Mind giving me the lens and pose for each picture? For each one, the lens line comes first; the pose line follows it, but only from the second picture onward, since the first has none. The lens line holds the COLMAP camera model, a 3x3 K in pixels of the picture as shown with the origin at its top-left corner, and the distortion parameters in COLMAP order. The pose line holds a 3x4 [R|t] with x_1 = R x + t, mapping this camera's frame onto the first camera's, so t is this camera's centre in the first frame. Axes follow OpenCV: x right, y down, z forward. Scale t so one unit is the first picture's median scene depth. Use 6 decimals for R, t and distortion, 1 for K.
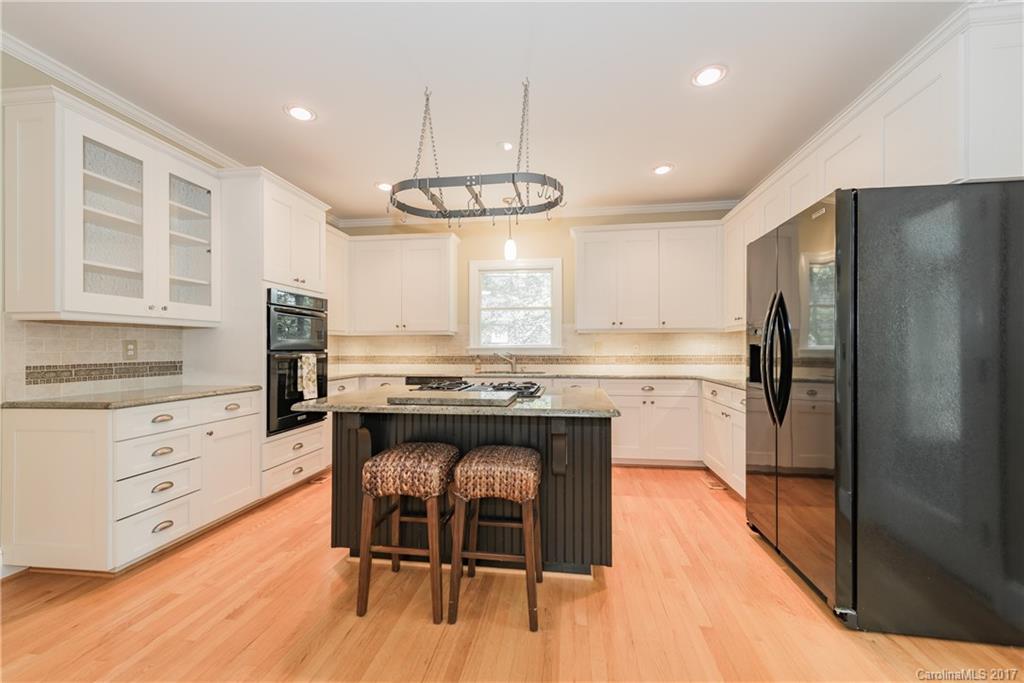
lens RADIAL K [[402.3, 0, 513.1], [0, 402.3, 346.5], [0, 0, 1]] dist [0.010190, -0.000184]
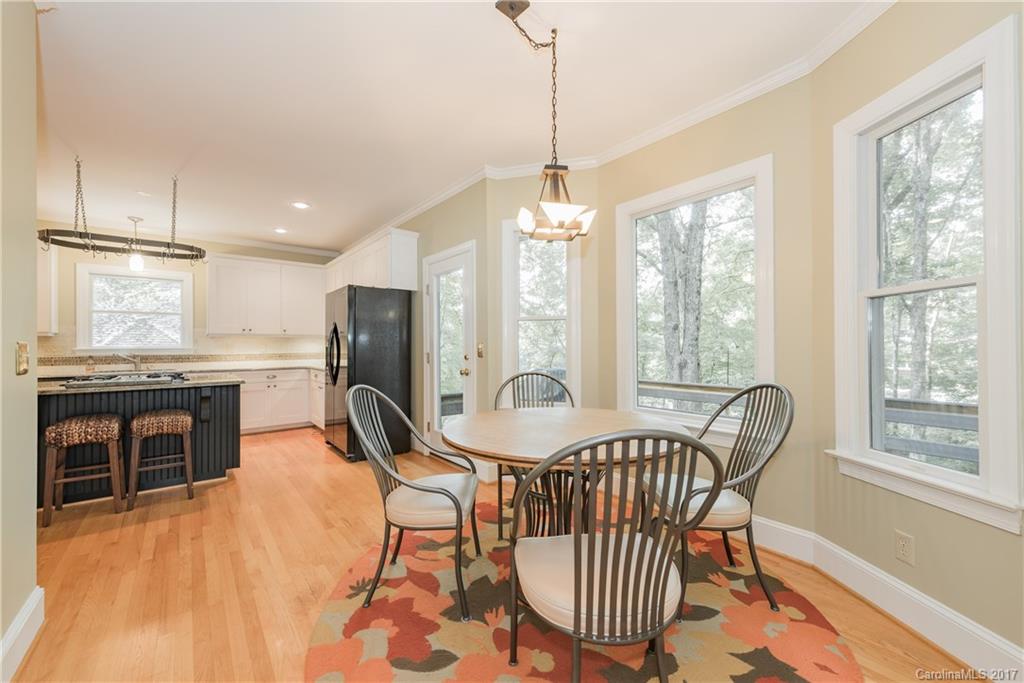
lens RADIAL K [[402.3, 0, 508.8], [0, 402.3, 342.6], [0, 0, 1]] dist [0.010190, -0.000184]
pose [[0.682634, 0.001966, 0.730758, -0.210094], [-0.000233, 0.999997, -0.002473, -0.019343], [-0.730760, 0.001517, 0.682633, -0.907579]]
